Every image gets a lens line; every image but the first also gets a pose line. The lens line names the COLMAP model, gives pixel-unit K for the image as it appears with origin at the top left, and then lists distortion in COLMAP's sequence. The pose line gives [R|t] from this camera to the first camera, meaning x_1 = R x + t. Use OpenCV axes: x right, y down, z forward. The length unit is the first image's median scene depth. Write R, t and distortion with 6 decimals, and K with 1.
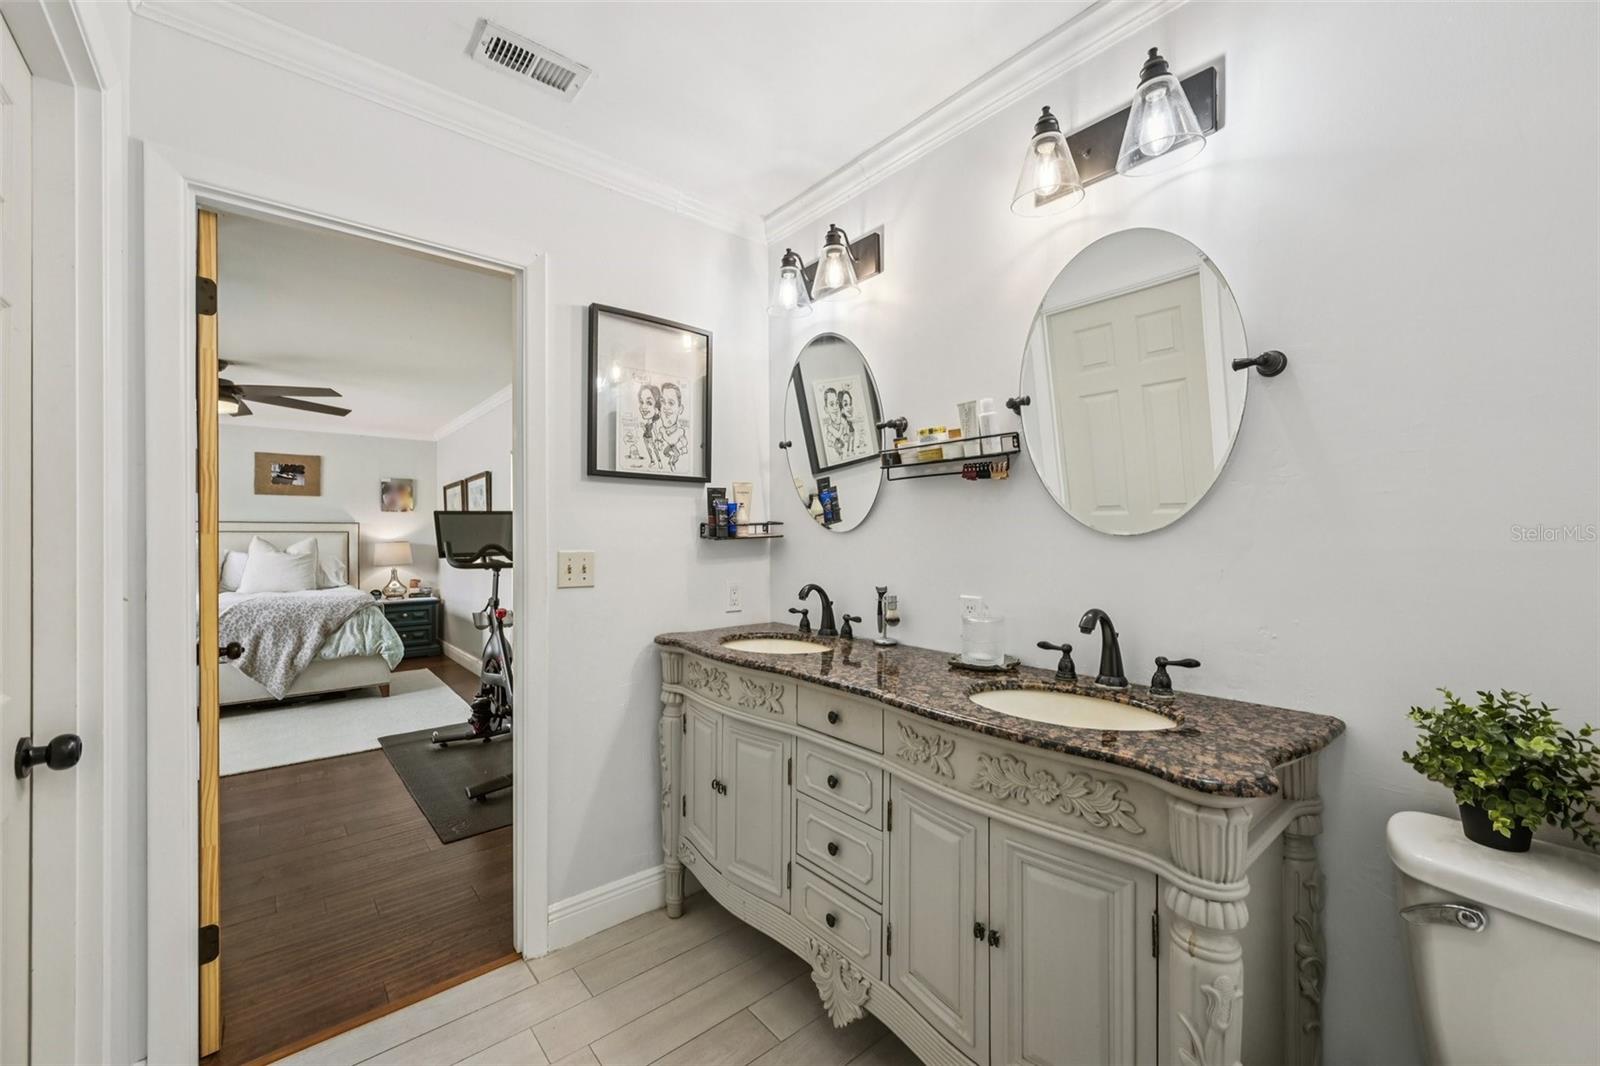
lens RADIAL K [[628.8, 0, 801.0], [0, 628.8, 536.6], [0, 0, 1]] dist [0.001074, 0.000296]
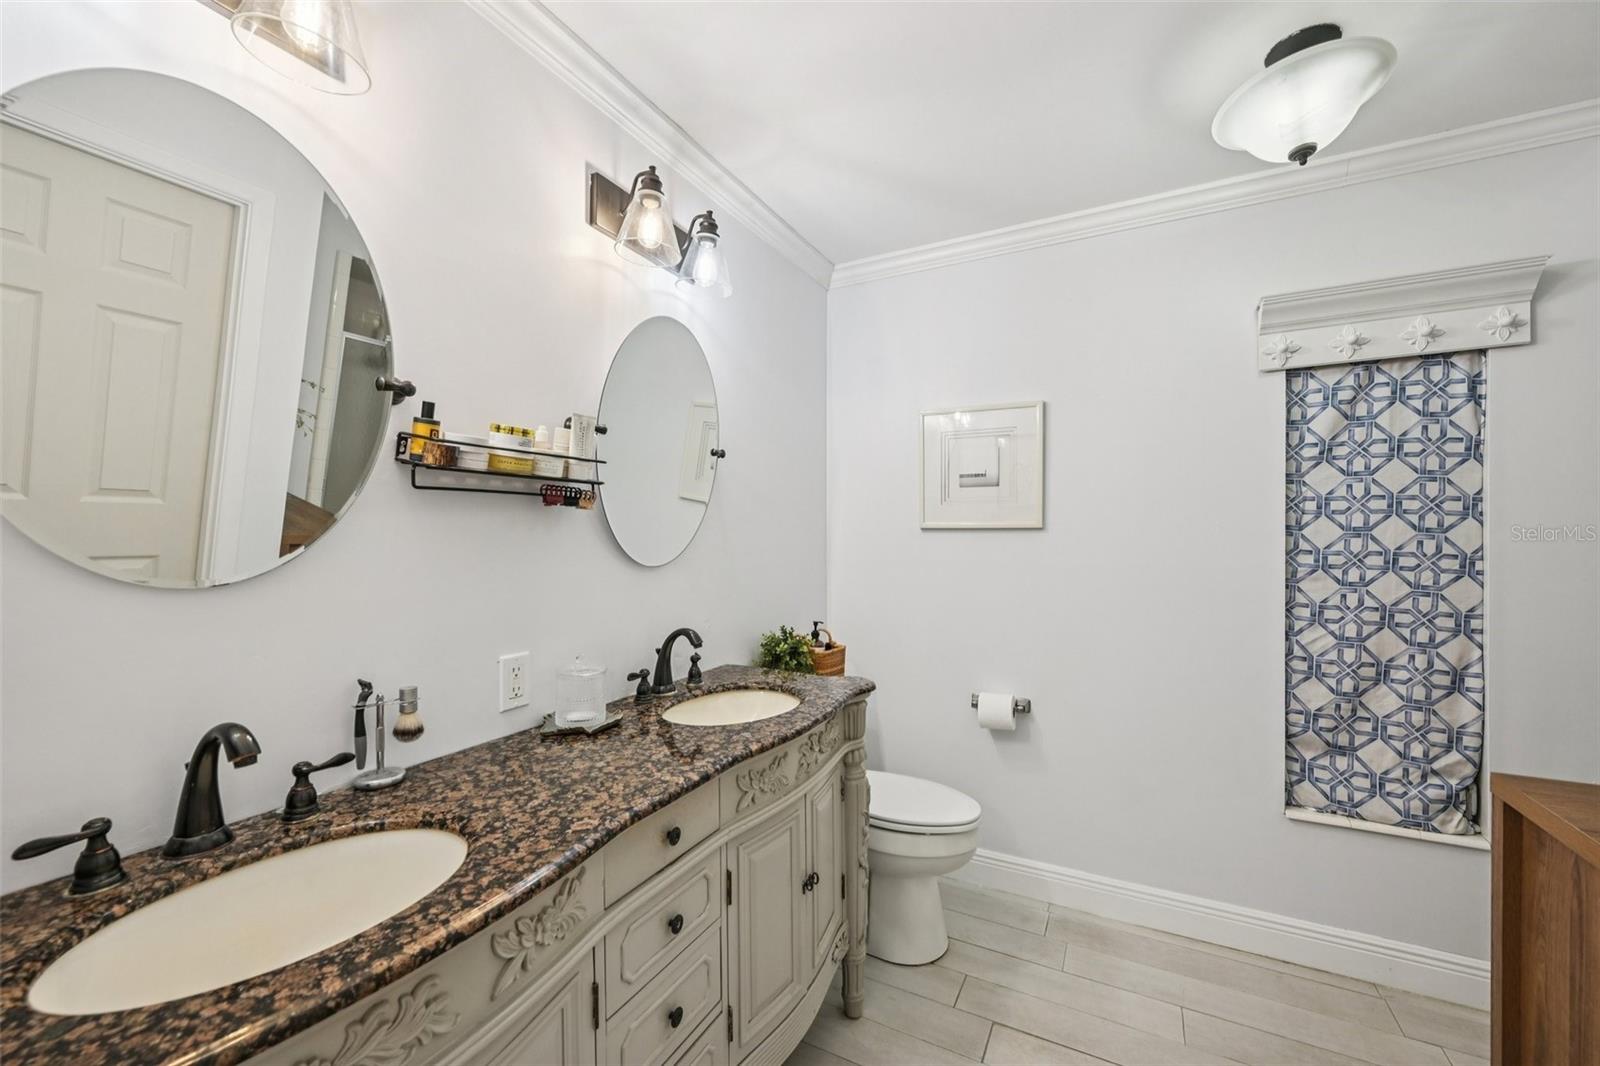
lens RADIAL K [[628.8, 0, 801.0], [0, 628.8, 536.6], [0, 0, 1]] dist [0.001074, 0.000296]
pose [[-0.377930, 0.002905, 0.925830, -0.615809], [0.005098, 0.999986, -0.001057, -0.049337], [-0.925820, 0.004321, -0.377940, 1.040012]]
